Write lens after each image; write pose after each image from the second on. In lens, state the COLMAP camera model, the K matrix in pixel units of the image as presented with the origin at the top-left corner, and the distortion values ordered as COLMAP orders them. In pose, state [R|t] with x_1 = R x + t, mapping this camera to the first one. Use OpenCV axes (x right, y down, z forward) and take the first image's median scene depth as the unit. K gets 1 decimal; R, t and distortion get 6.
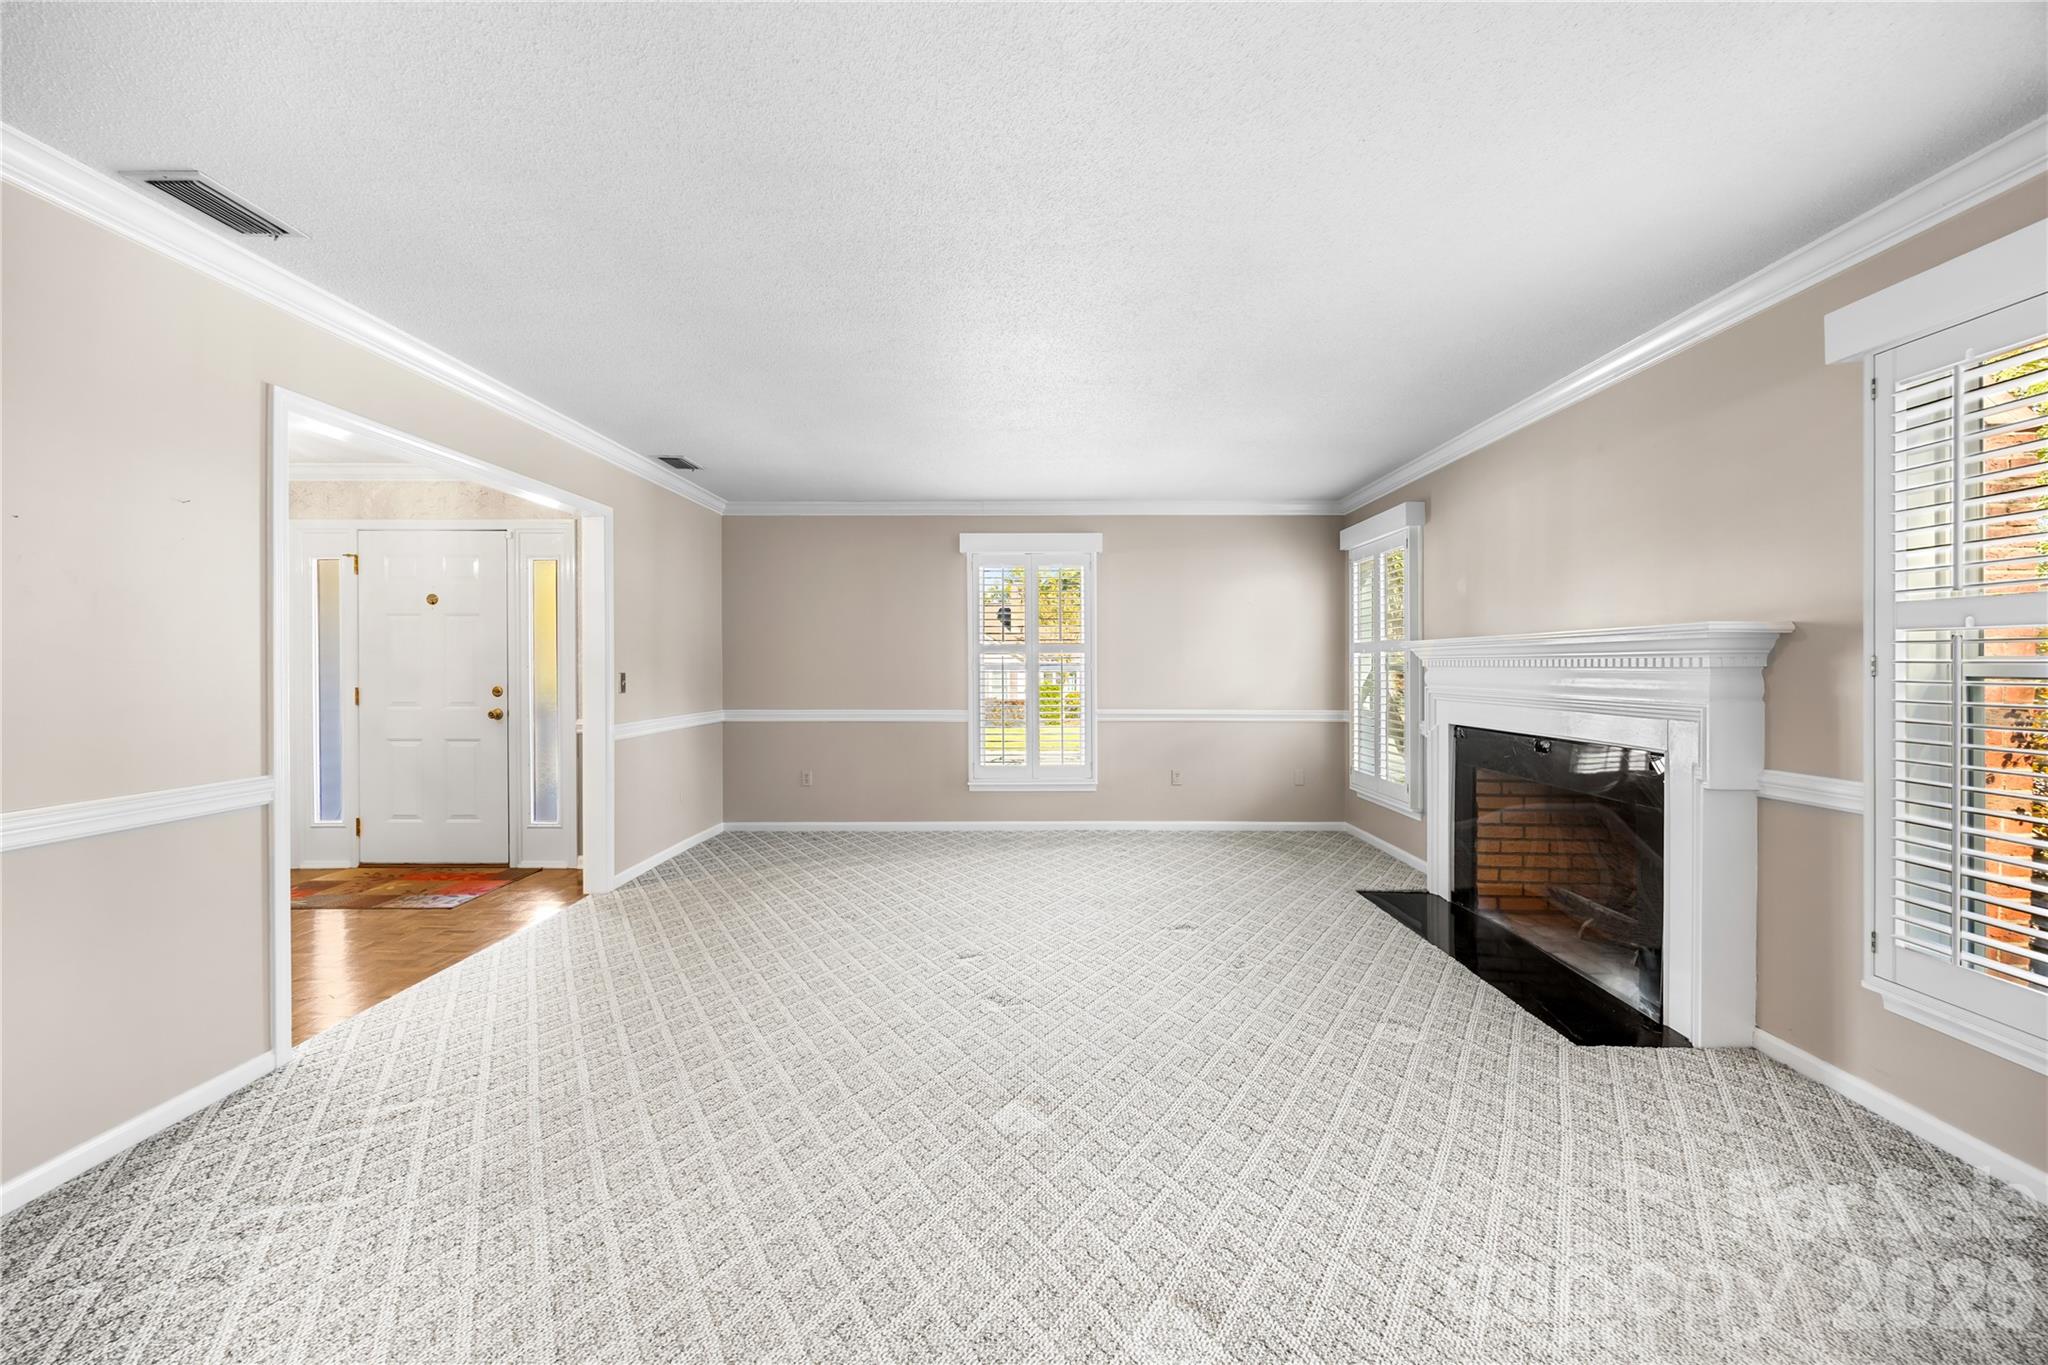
lens RADIAL K [[816.1, 0, 1016.7], [0, 816.1, 672.9], [0, 0, 1]] dist [-0.003314, 0.000441]
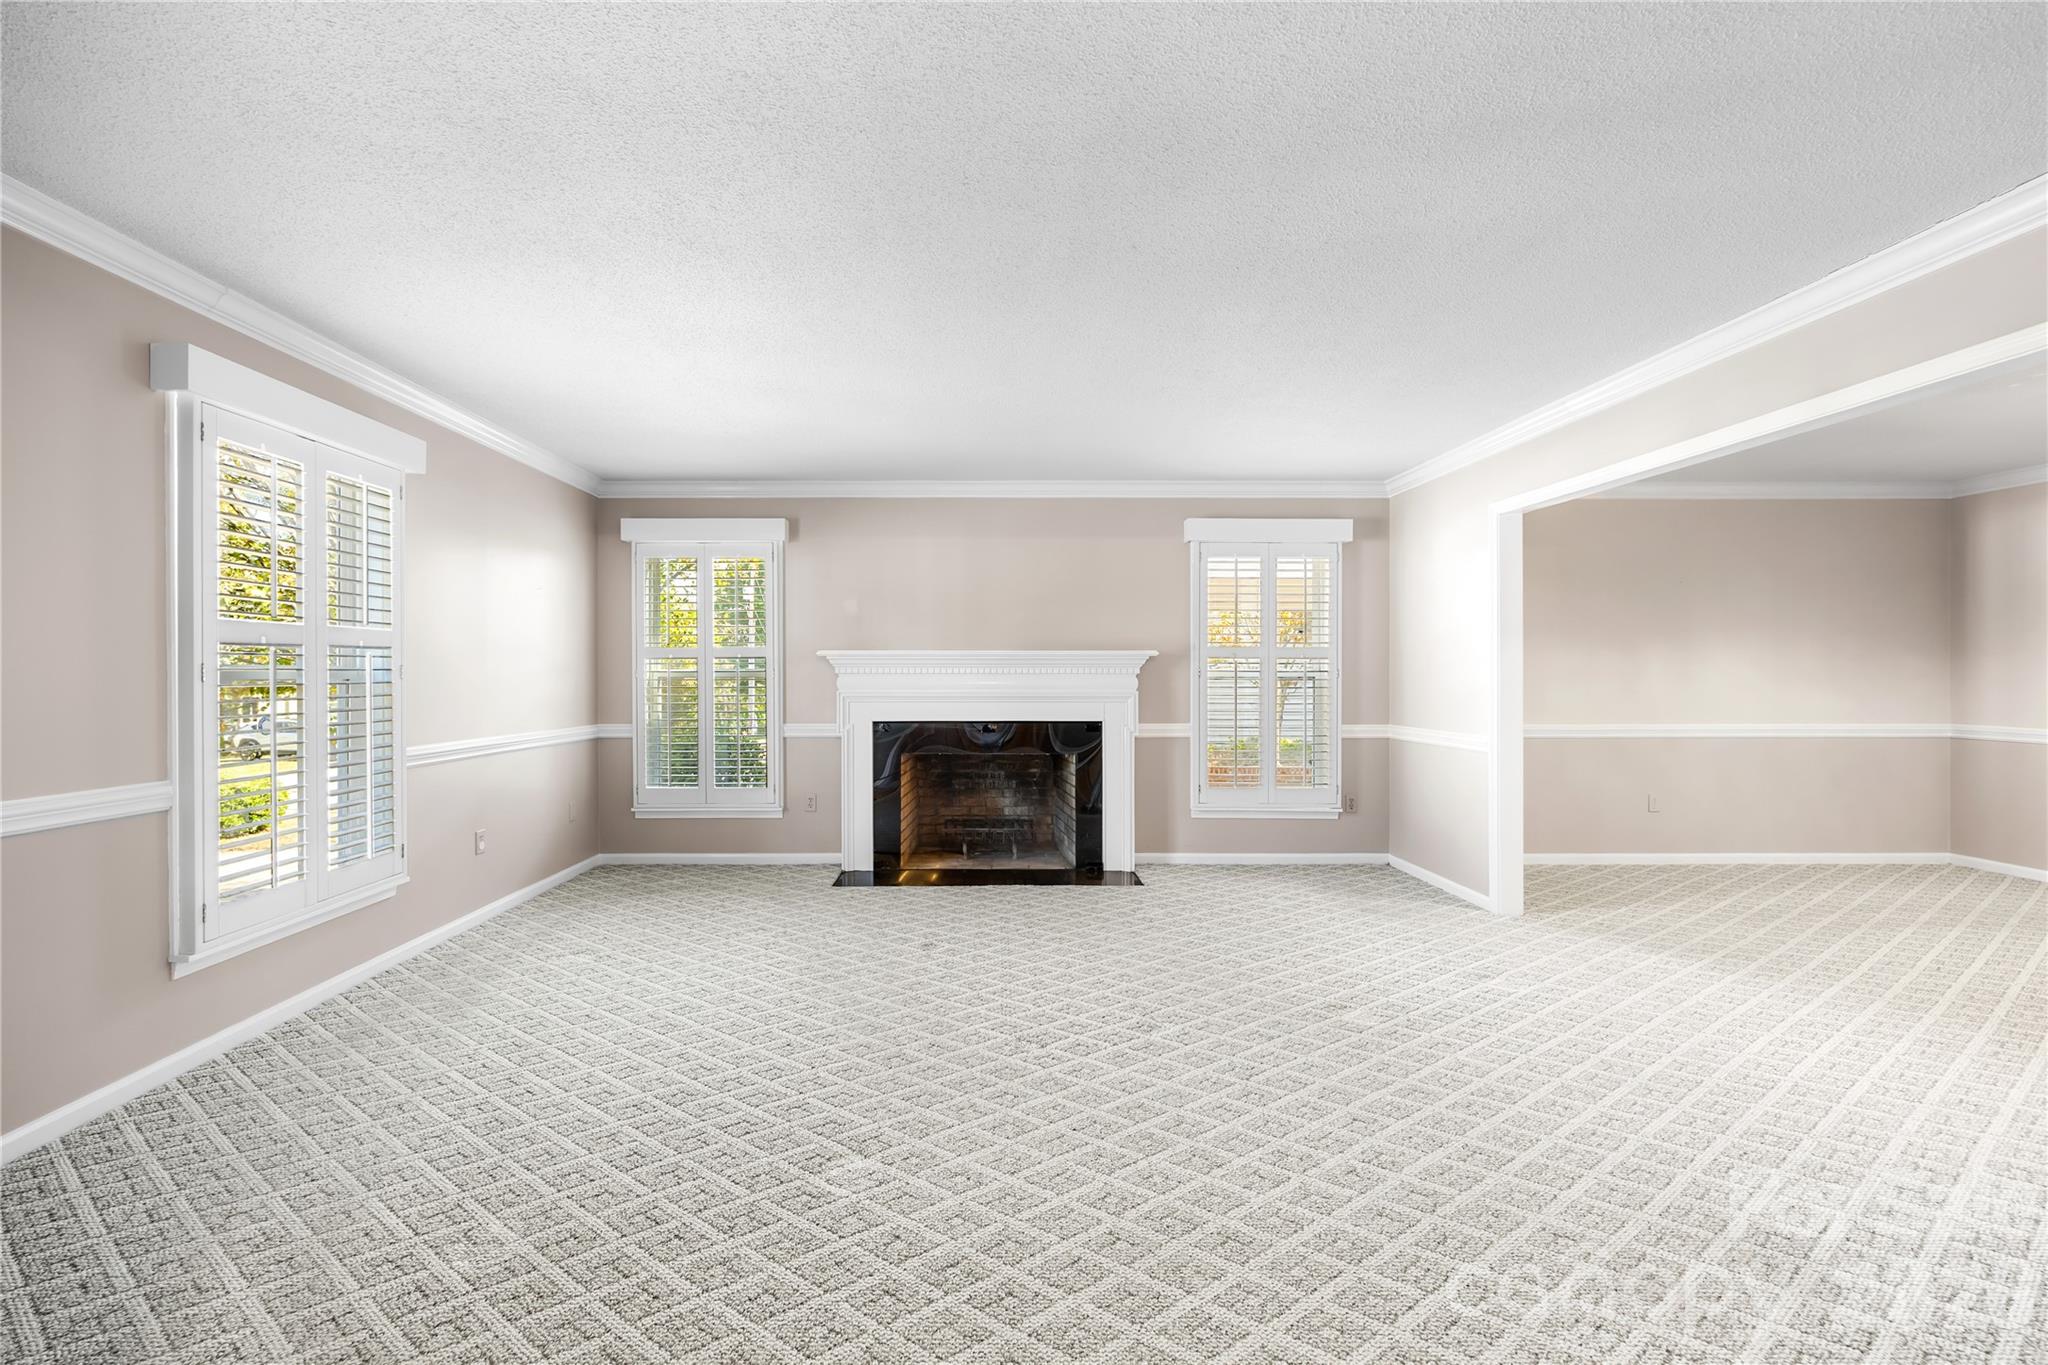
lens RADIAL K [[816.1, 0, 1012.4], [0, 816.1, 681.7], [0, 0, 1]] dist [-0.003314, 0.000441]
pose [[-0.037666, -0.008973, 0.999250, -0.813372], [0.007473, 0.999929, 0.009260, -0.006415], [-0.999262, 0.007816, -0.037597, 1.017722]]
